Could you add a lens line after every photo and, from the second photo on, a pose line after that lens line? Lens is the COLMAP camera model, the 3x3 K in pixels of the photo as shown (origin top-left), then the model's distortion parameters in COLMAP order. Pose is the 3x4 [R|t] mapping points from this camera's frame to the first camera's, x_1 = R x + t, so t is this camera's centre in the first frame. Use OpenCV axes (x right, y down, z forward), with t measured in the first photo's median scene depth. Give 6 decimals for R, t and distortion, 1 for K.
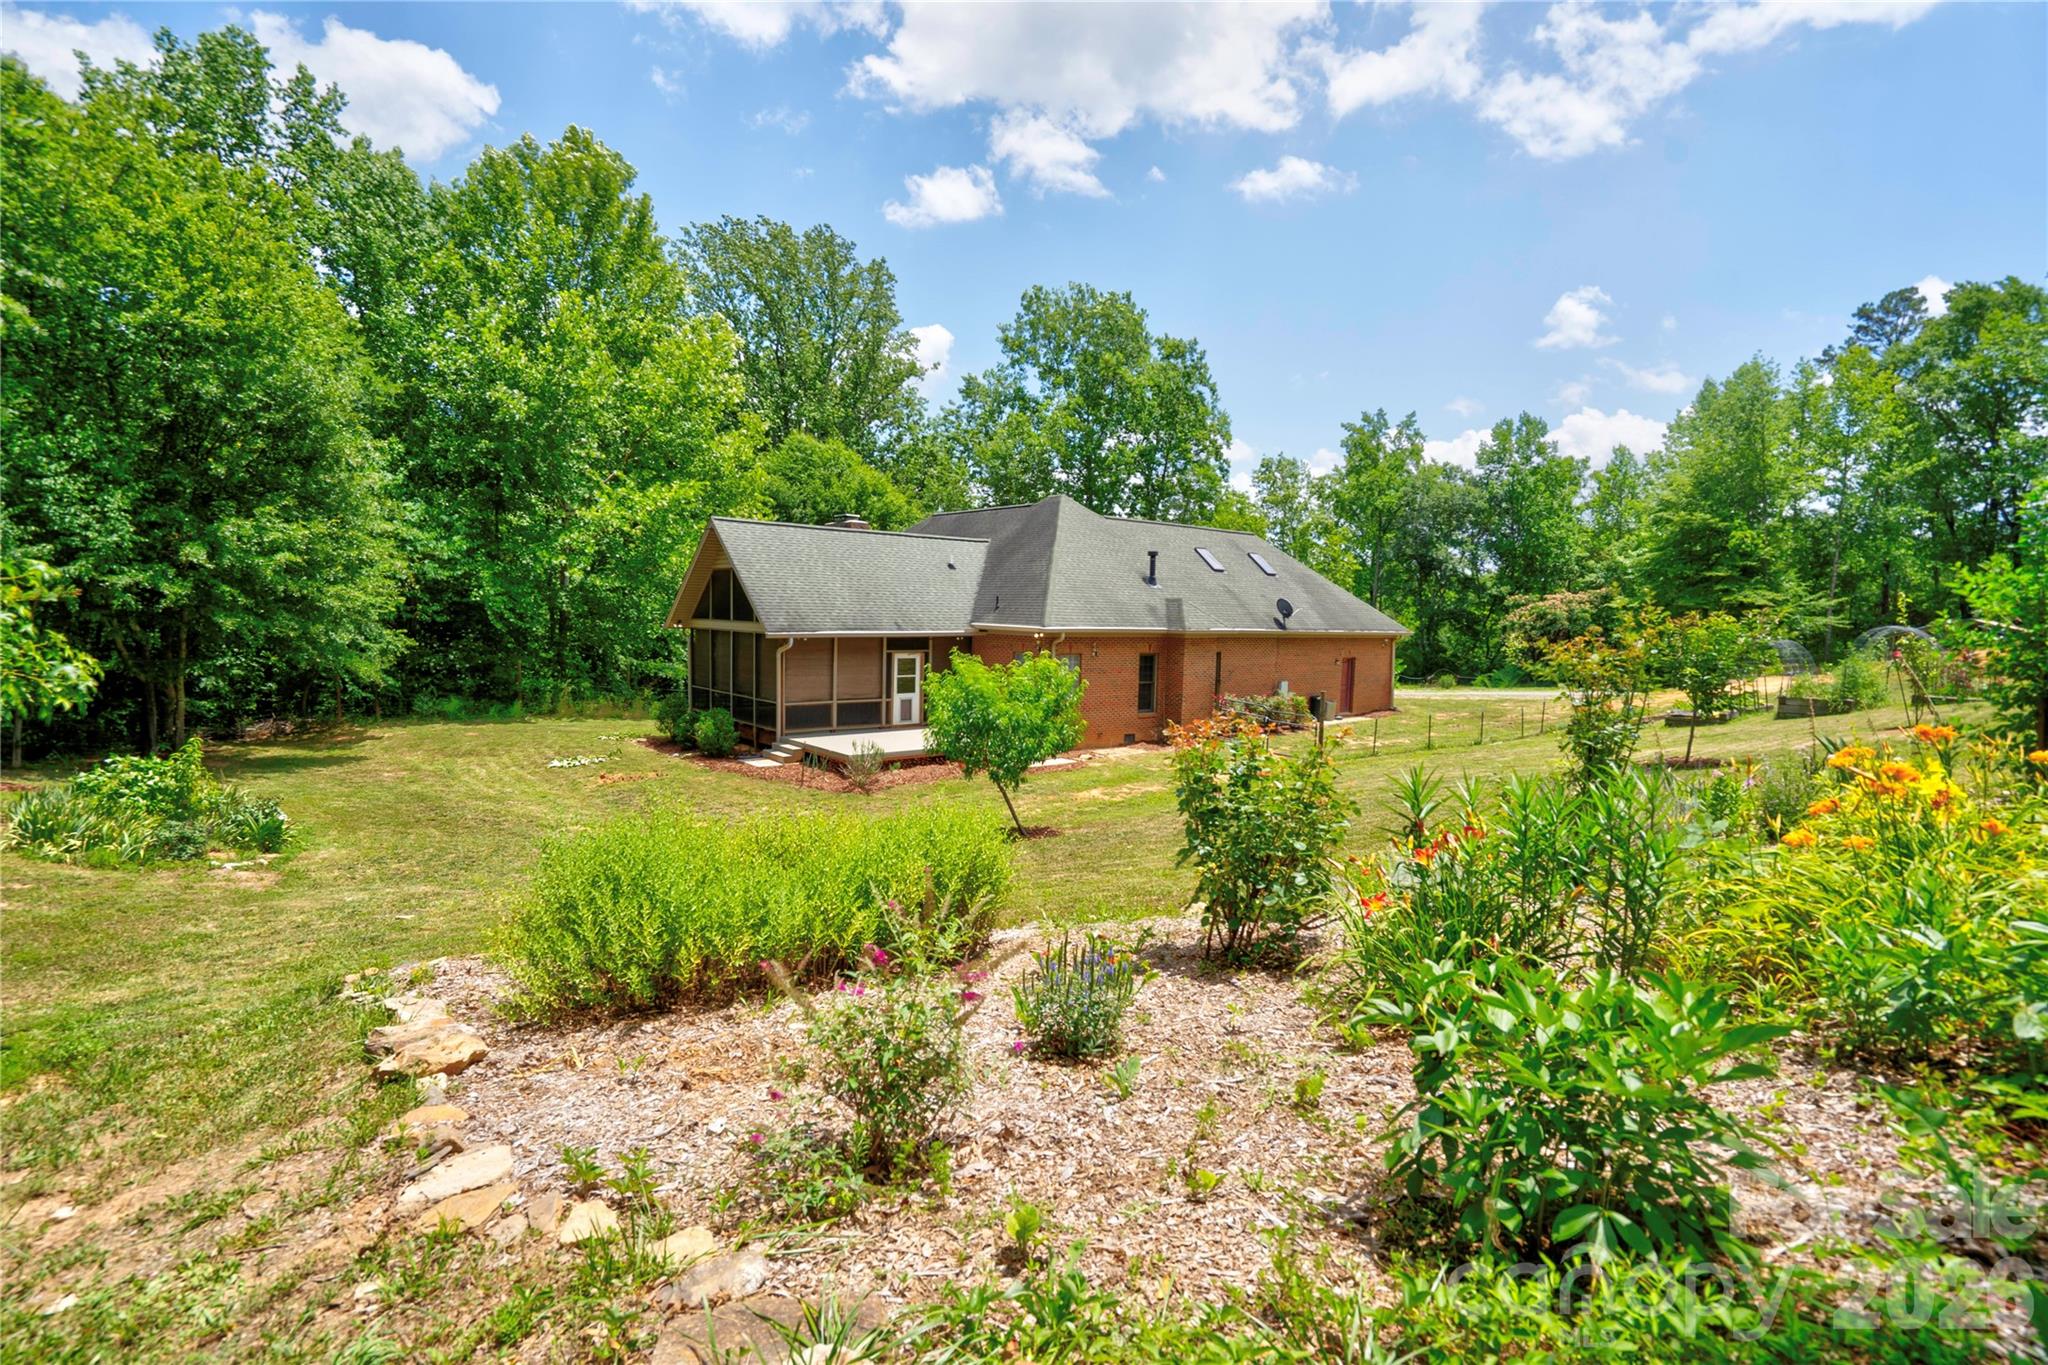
lens RADIAL K [[963.7, 0, 1024.0], [0, 963.7, 682.5], [0, 0, 1]] dist [0.029649, 0.000345]
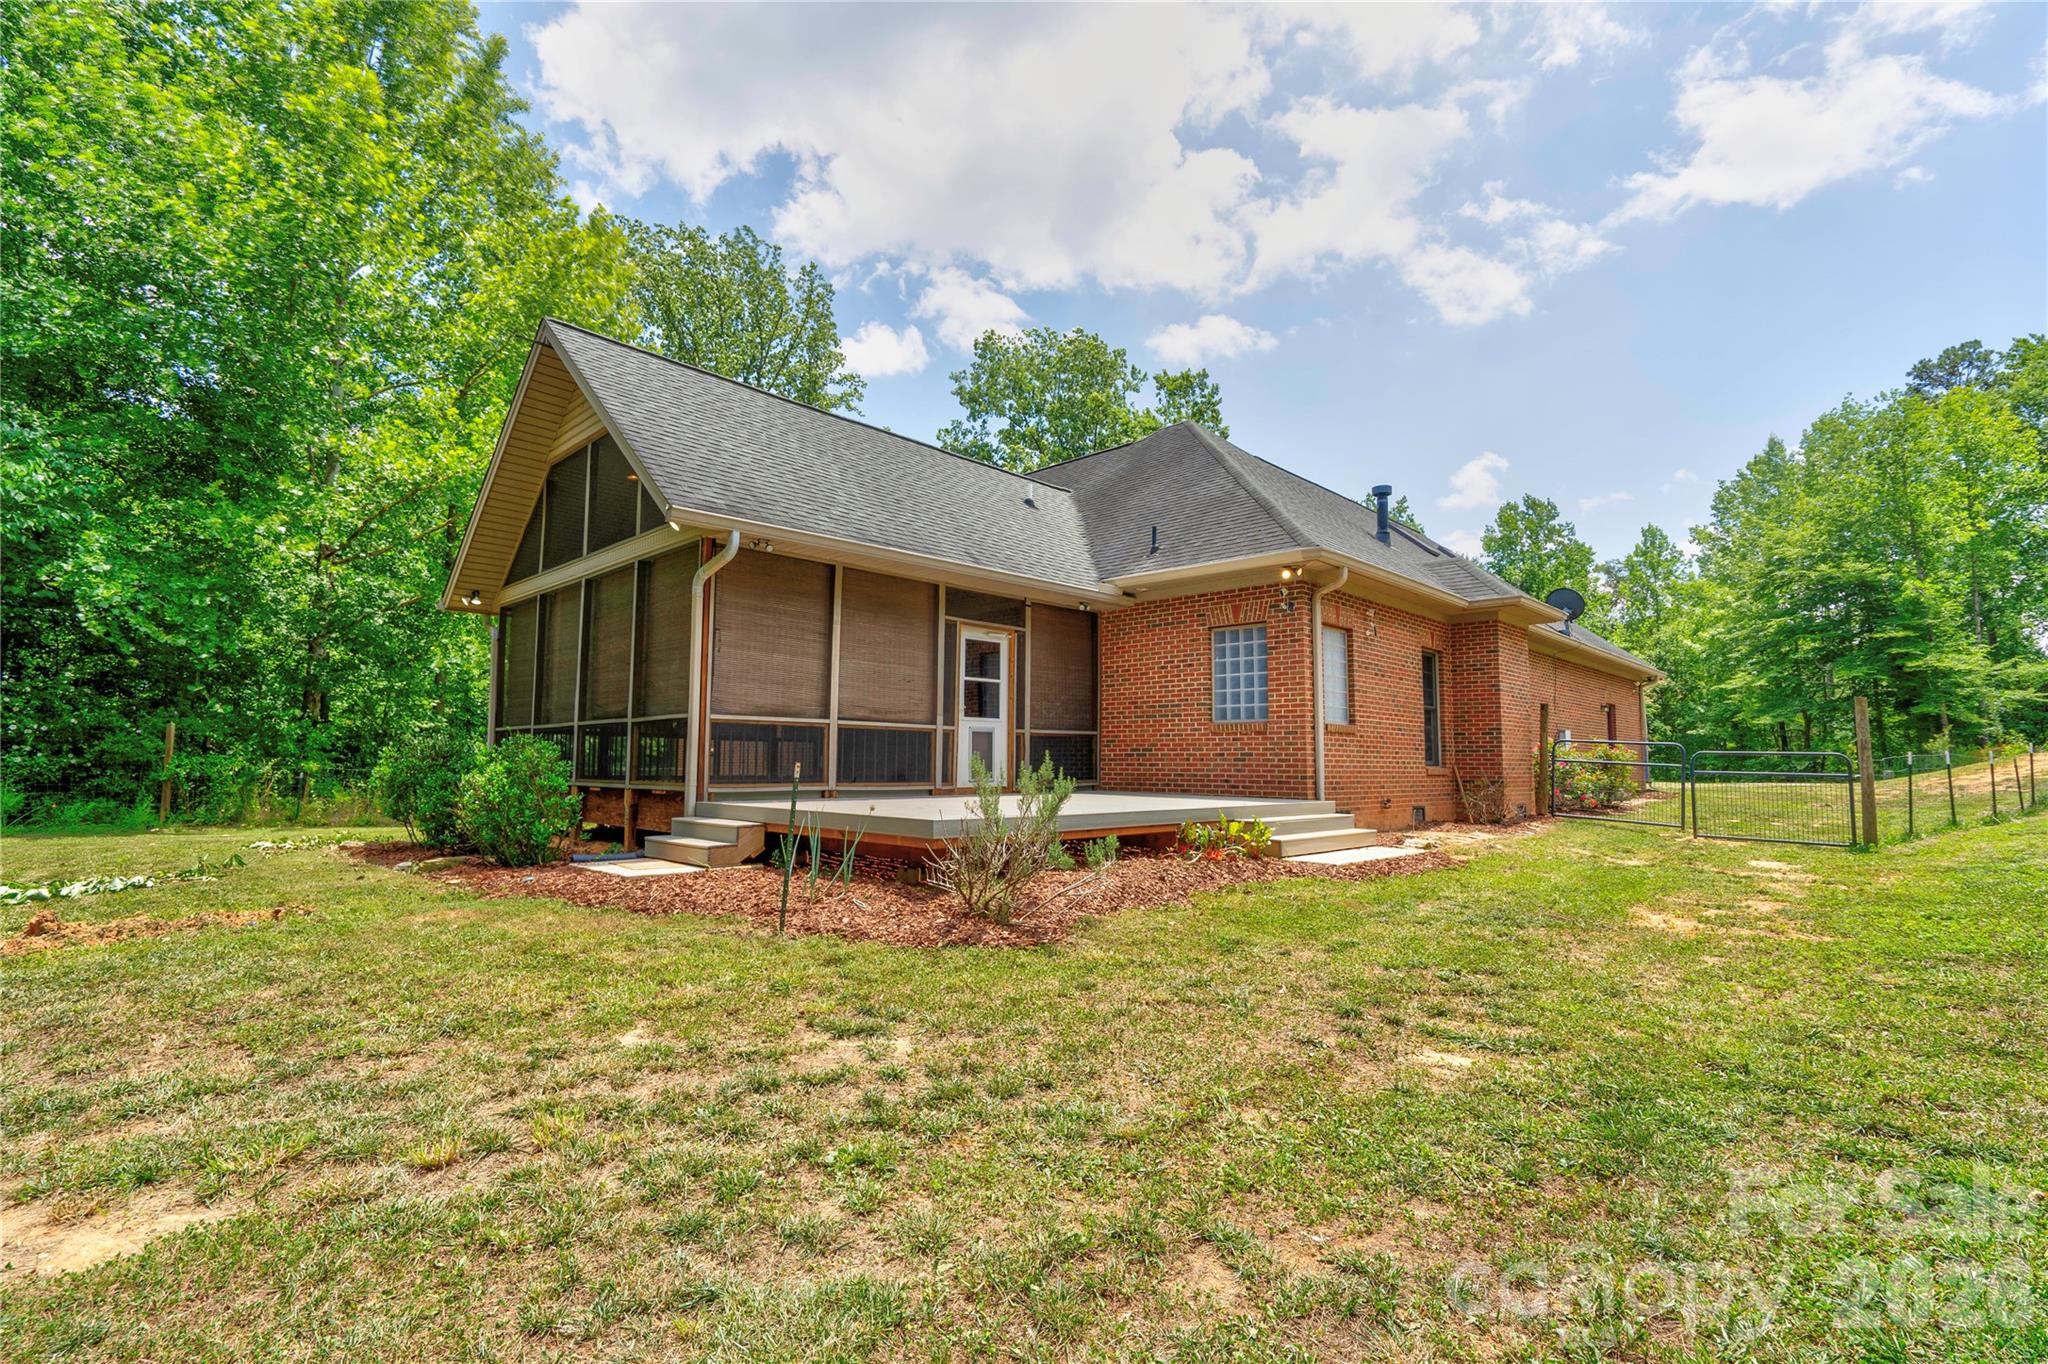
lens RADIAL K [[963.7, 0, 1024.0], [0, 963.7, 682.0], [0, 0, 1]] dist [0.029649, 0.000345]
pose [[0.994055, -0.003827, 0.108810, -0.146694], [0.020388, 0.988247, -0.151501, 0.061336], [-0.106951, 0.152819, 0.982450, 0.538231]]
